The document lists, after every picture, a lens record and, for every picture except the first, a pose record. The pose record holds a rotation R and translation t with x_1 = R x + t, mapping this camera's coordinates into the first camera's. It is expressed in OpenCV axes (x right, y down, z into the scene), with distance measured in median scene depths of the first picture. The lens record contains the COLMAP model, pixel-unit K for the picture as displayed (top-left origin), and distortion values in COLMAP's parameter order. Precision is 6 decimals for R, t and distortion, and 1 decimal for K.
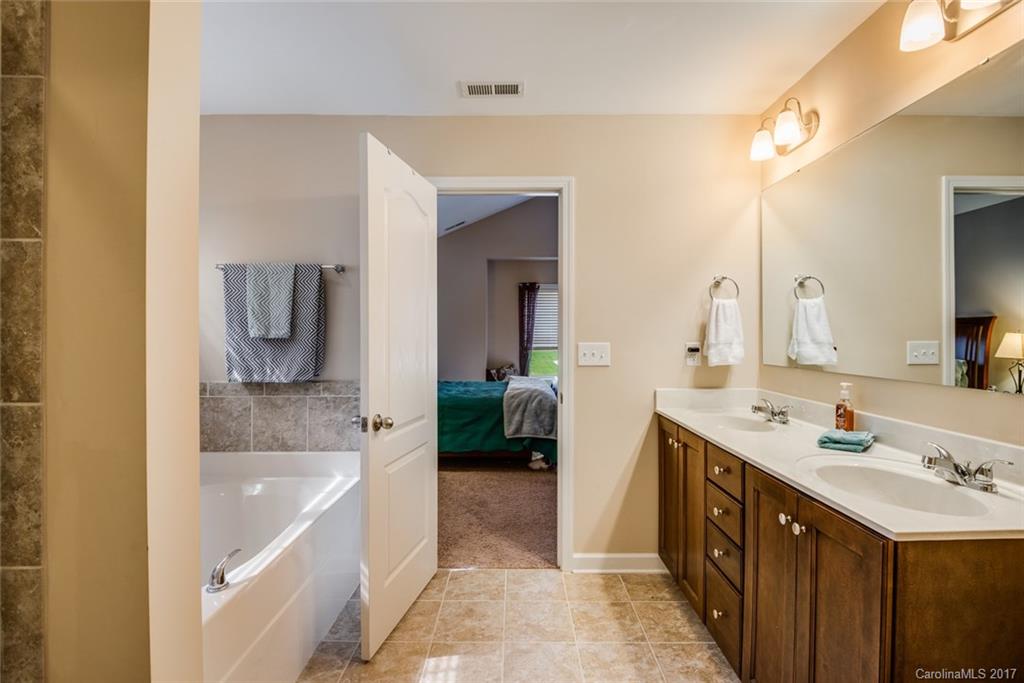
lens RADIAL K [[480.9, 0, 512.1], [0, 480.9, 339.2], [0, 0, 1]] dist [0.010610, -0.011462]
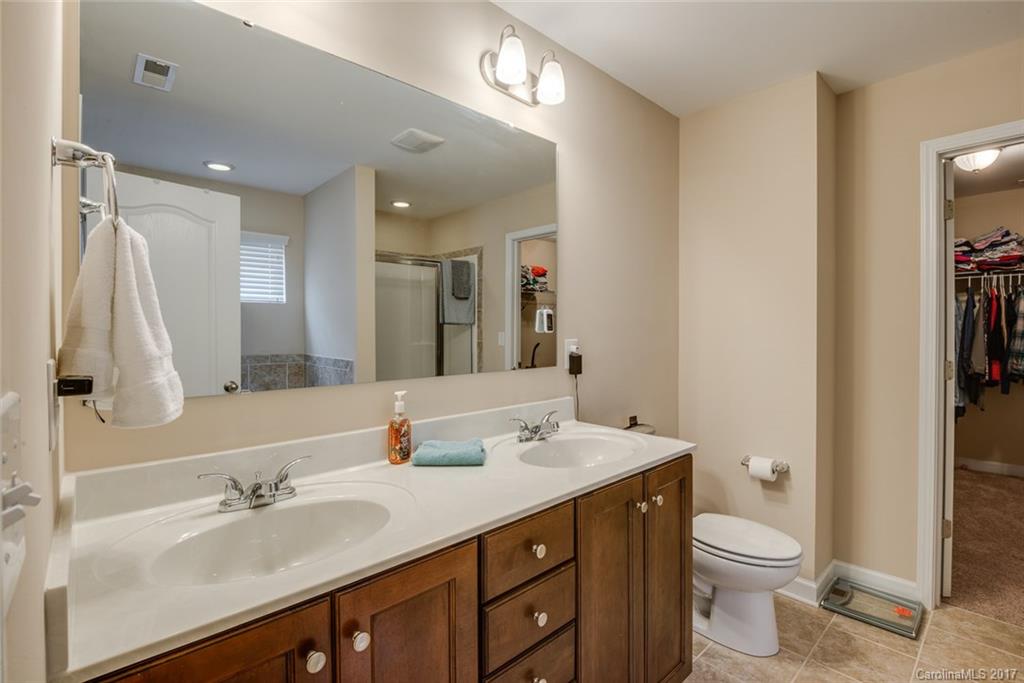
lens RADIAL K [[469.4, 0, 512.1], [0, 469.4, 333.7], [0, 0, 1]] dist [-0.026139, -0.003974]
pose [[-0.681308, -0.002530, 0.731992, 0.021122], [0.016143, 0.999699, 0.018480, -0.012711], [-0.731819, 0.024407, -0.681062, 1.382676]]
